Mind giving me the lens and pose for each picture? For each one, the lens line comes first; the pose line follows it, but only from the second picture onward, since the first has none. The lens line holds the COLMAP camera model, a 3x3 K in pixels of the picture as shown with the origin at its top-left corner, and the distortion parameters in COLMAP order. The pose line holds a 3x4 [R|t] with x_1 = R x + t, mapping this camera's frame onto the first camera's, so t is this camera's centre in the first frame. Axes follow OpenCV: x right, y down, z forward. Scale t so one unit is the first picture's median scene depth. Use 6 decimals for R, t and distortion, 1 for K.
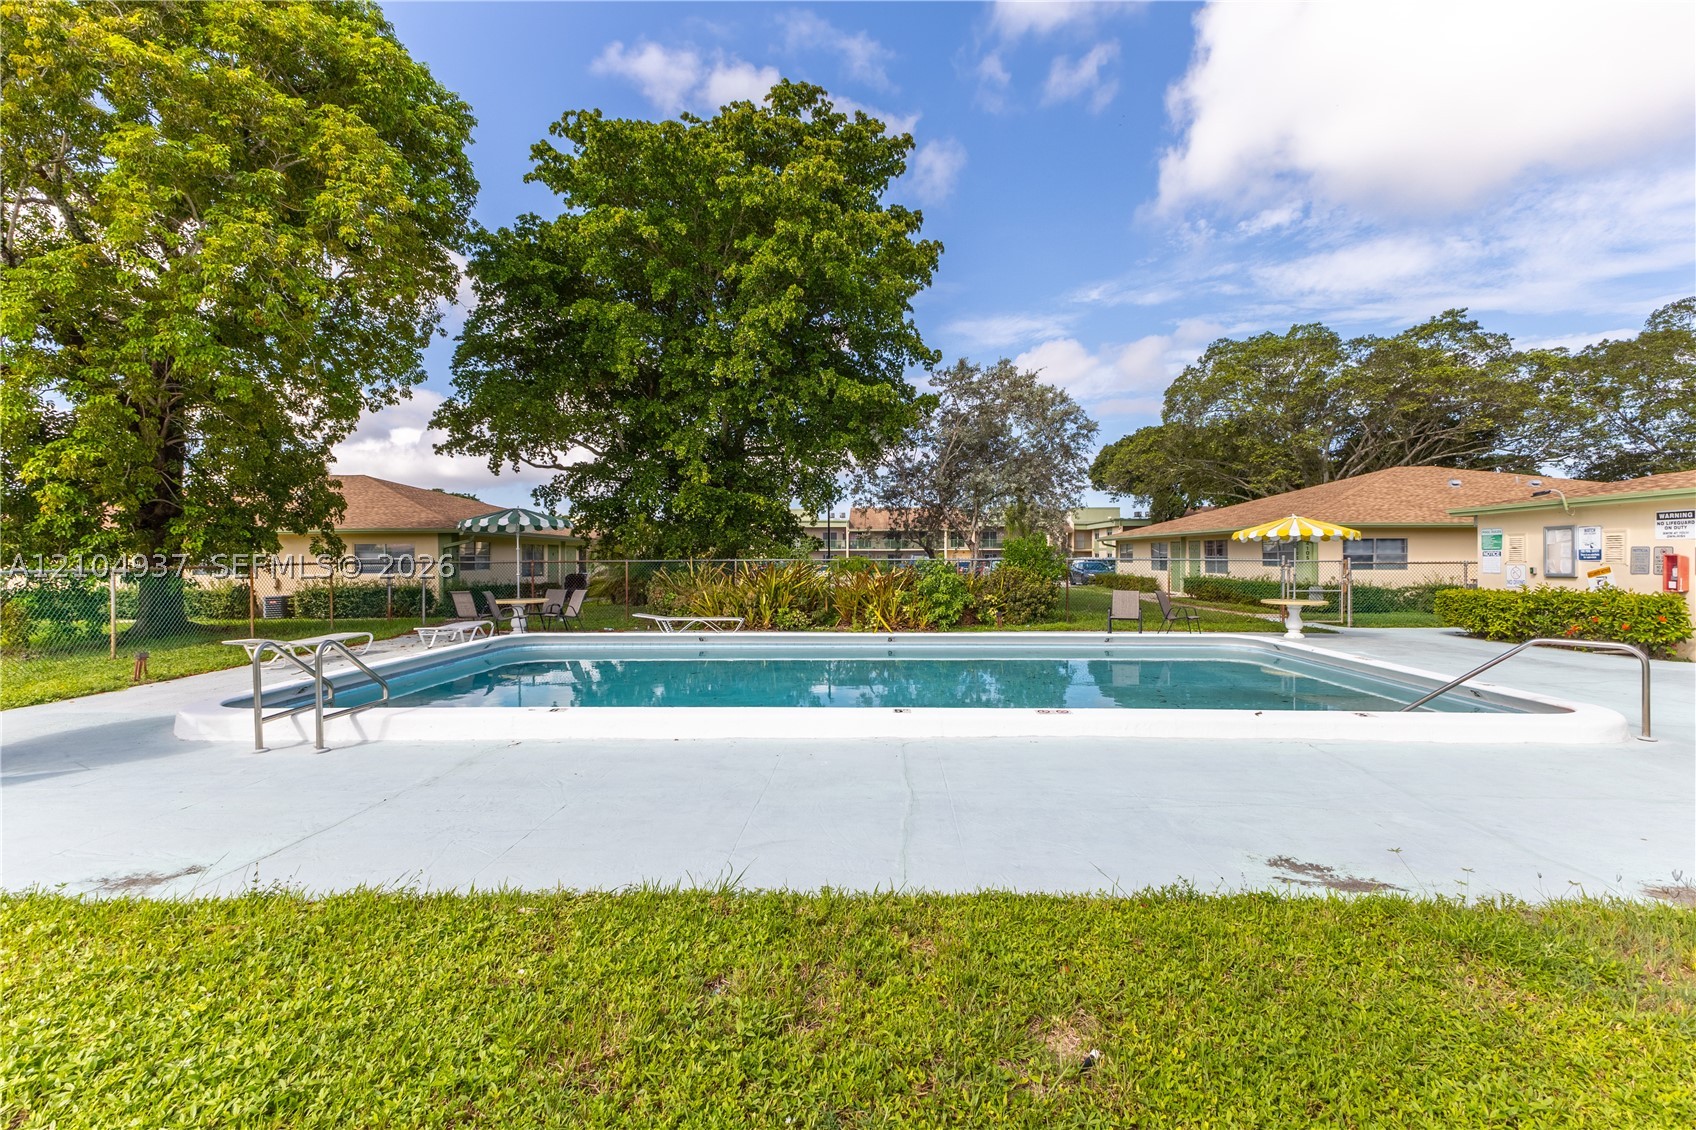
lens RADIAL K [[747.2, 0, 846.9], [0, 747.2, 569.3], [0, 0, 1]] dist [0.000432, -0.000940]
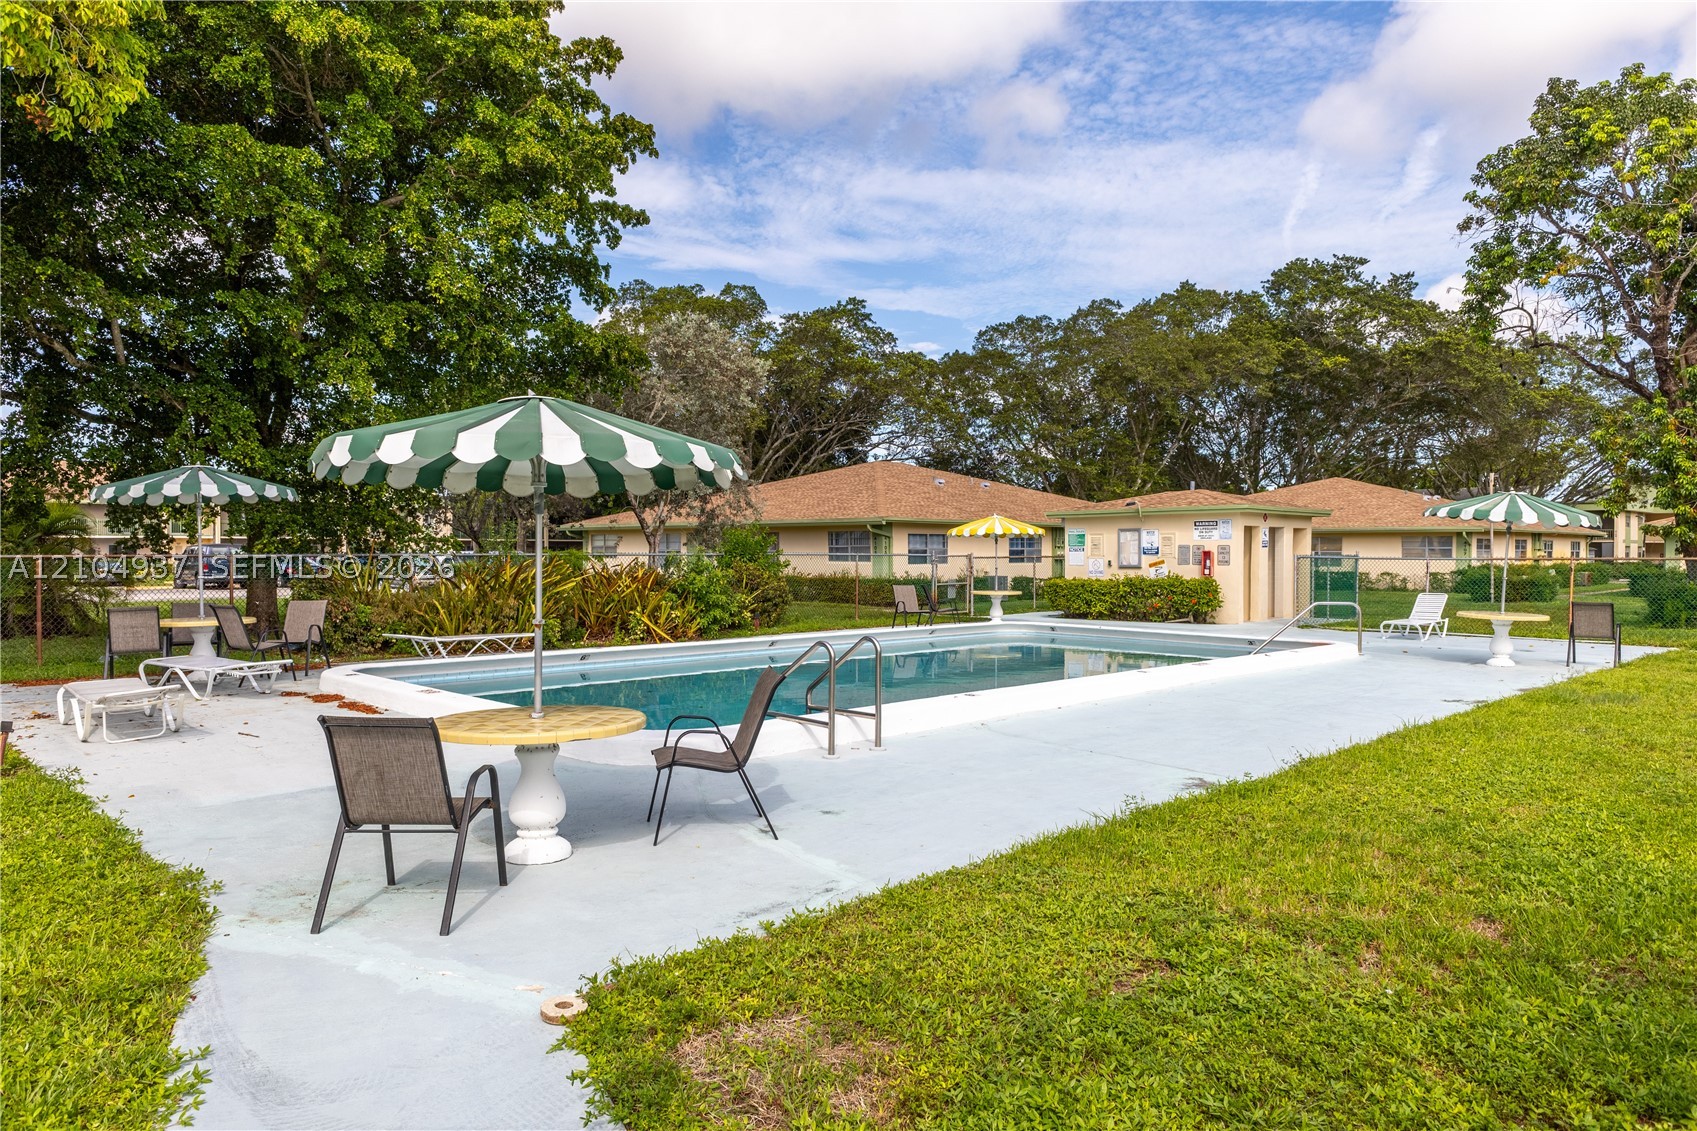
lens RADIAL K [[1125.8, 0, 847.7], [0, 1125.8, 560.1], [0, 0, 1]] dist [0.040556, 0.000204]
pose [[0.685074, -0.004217, 0.728461, -0.724385], [0.009400, 0.999951, -0.003051, -0.001082], [-0.728413, 0.008938, 0.685080, 0.005480]]
